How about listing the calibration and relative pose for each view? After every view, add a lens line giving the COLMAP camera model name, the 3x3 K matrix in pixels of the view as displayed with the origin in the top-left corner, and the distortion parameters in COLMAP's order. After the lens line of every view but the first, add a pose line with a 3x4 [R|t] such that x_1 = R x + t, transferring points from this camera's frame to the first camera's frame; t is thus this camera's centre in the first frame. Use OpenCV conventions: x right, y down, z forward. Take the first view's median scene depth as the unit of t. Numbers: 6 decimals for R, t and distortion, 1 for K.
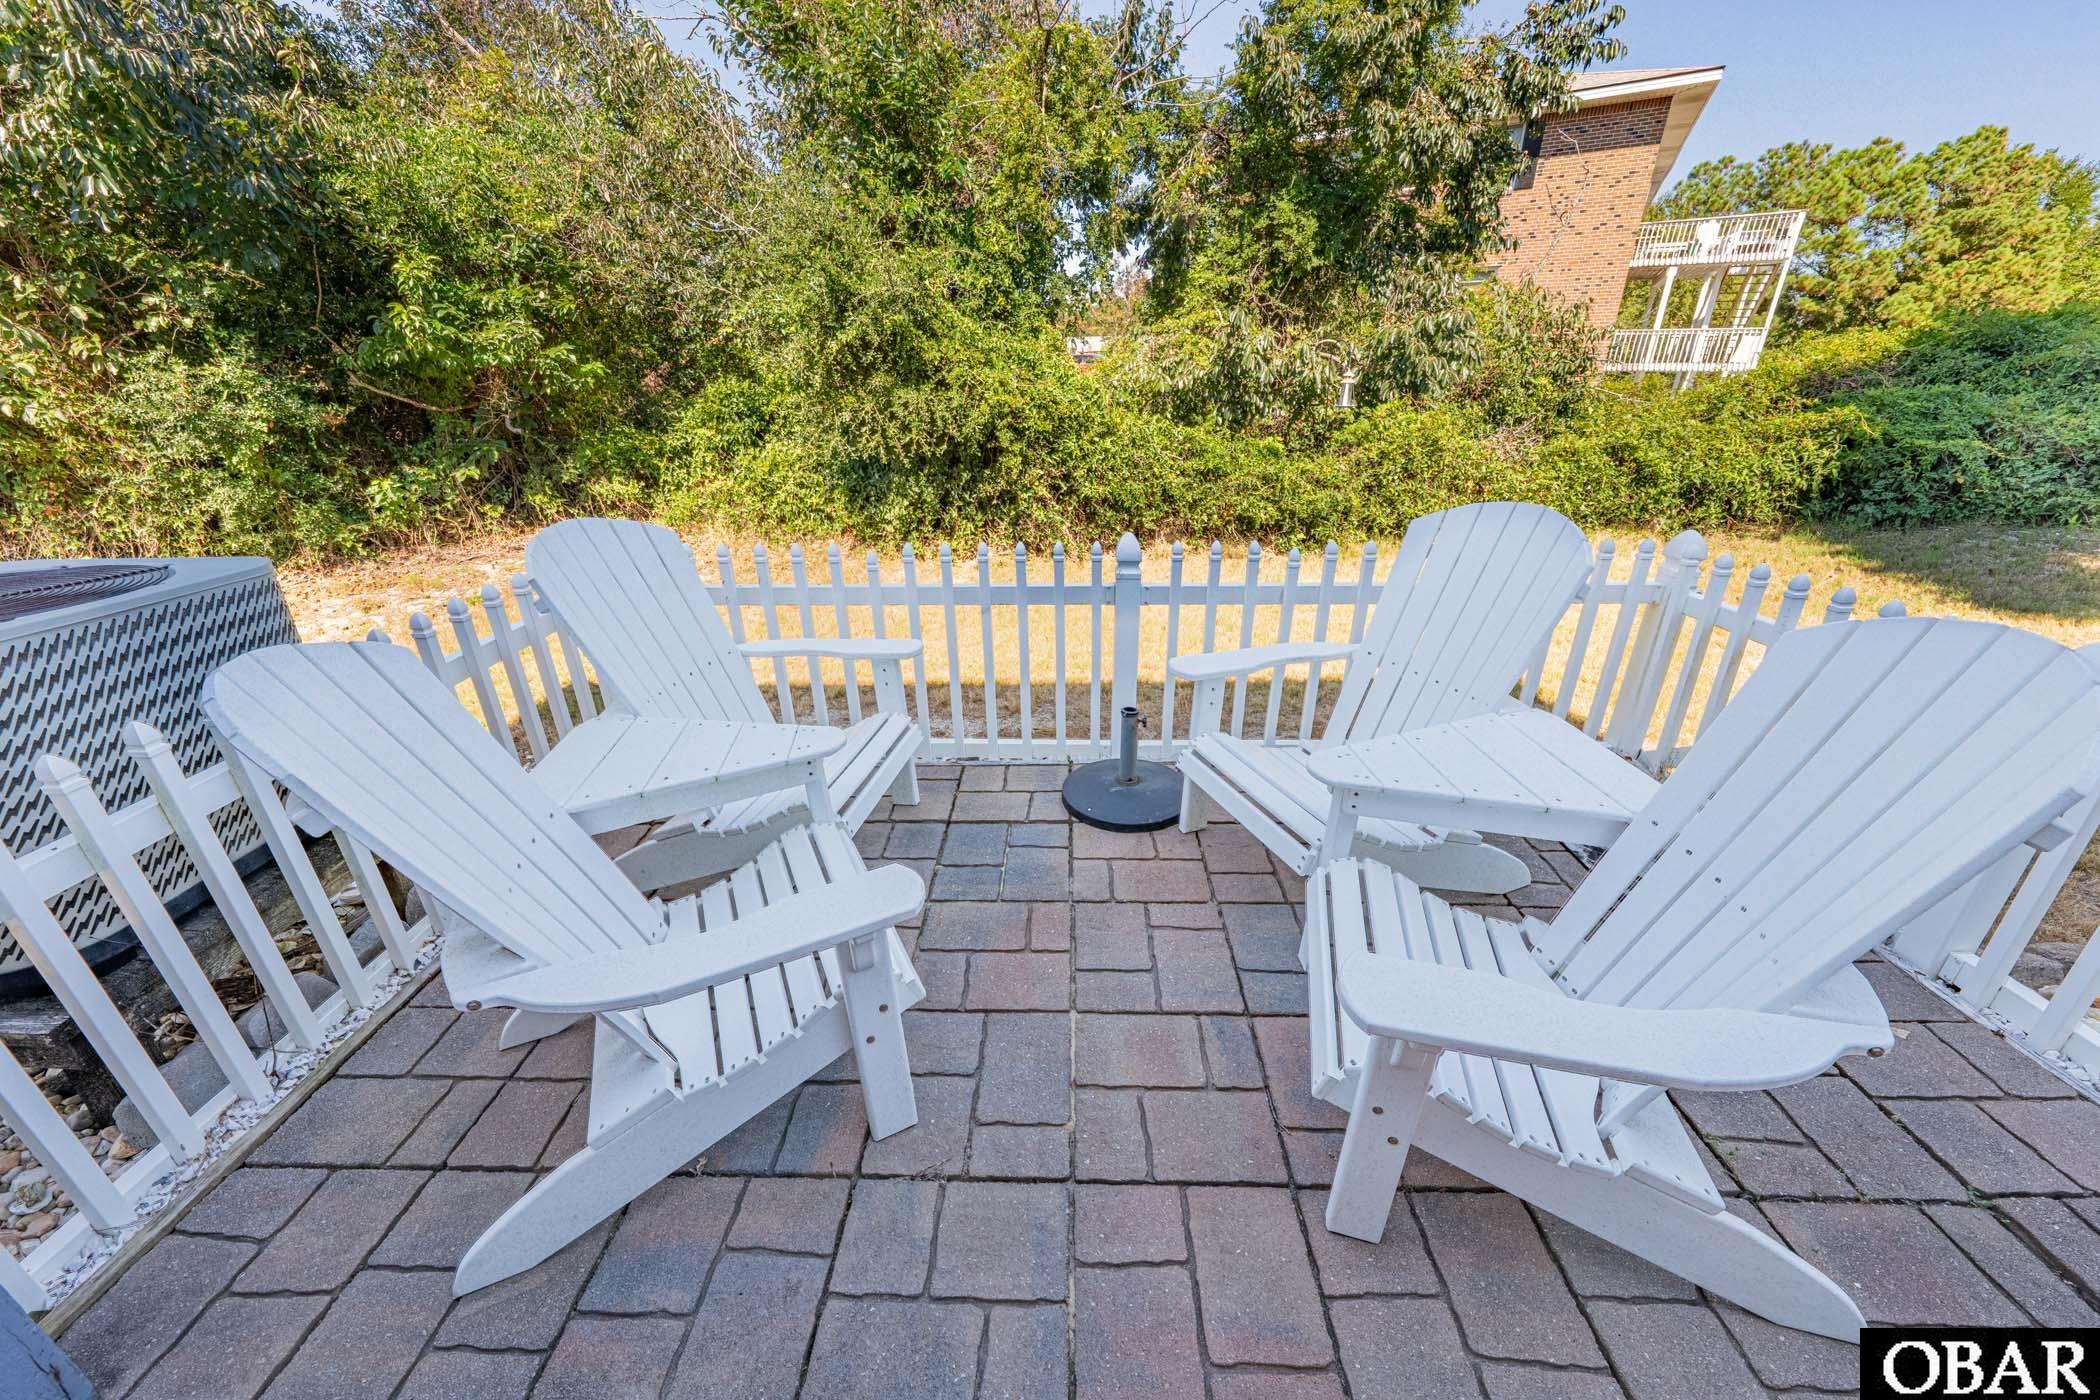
lens RADIAL K [[728.7, 0, 1046.2], [0, 728.7, 702.6], [0, 0, 1]] dist [-0.002416, 0.000016]
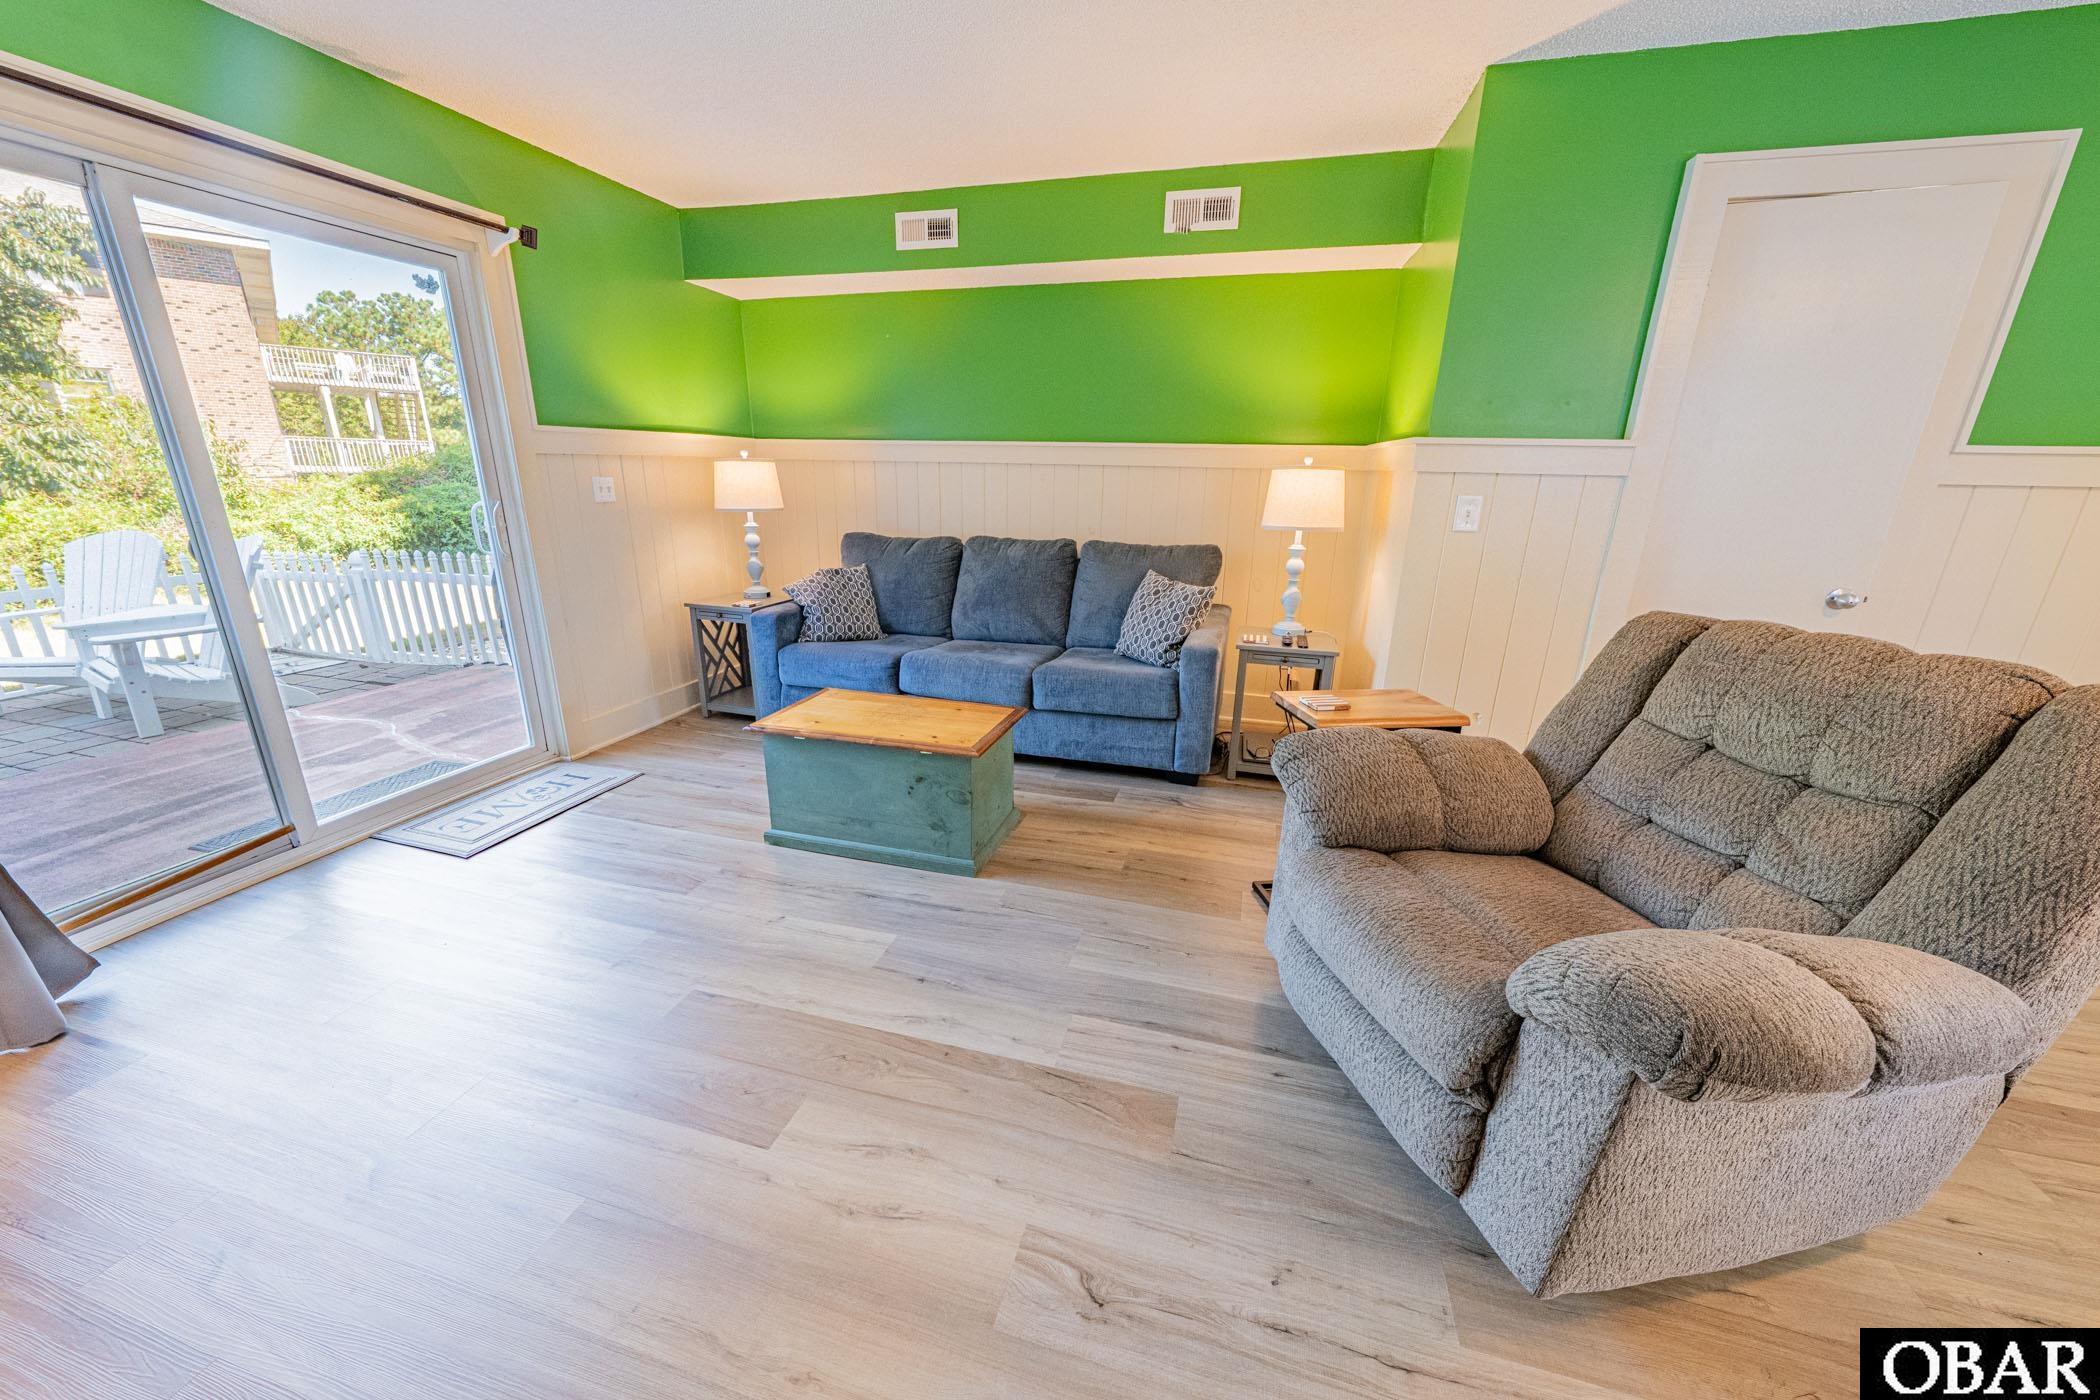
lens RADIAL K [[753.6, 0, 1037.2], [0, 753.6, 697.9], [0, 0, 1]] dist [-0.000763, -0.000070]
pose [[0.246287, -0.266592, 0.931811, -0.131739], [0.388474, 0.907970, 0.157093, 0.126383], [-0.887936, 0.323295, 0.327185, -0.291153]]
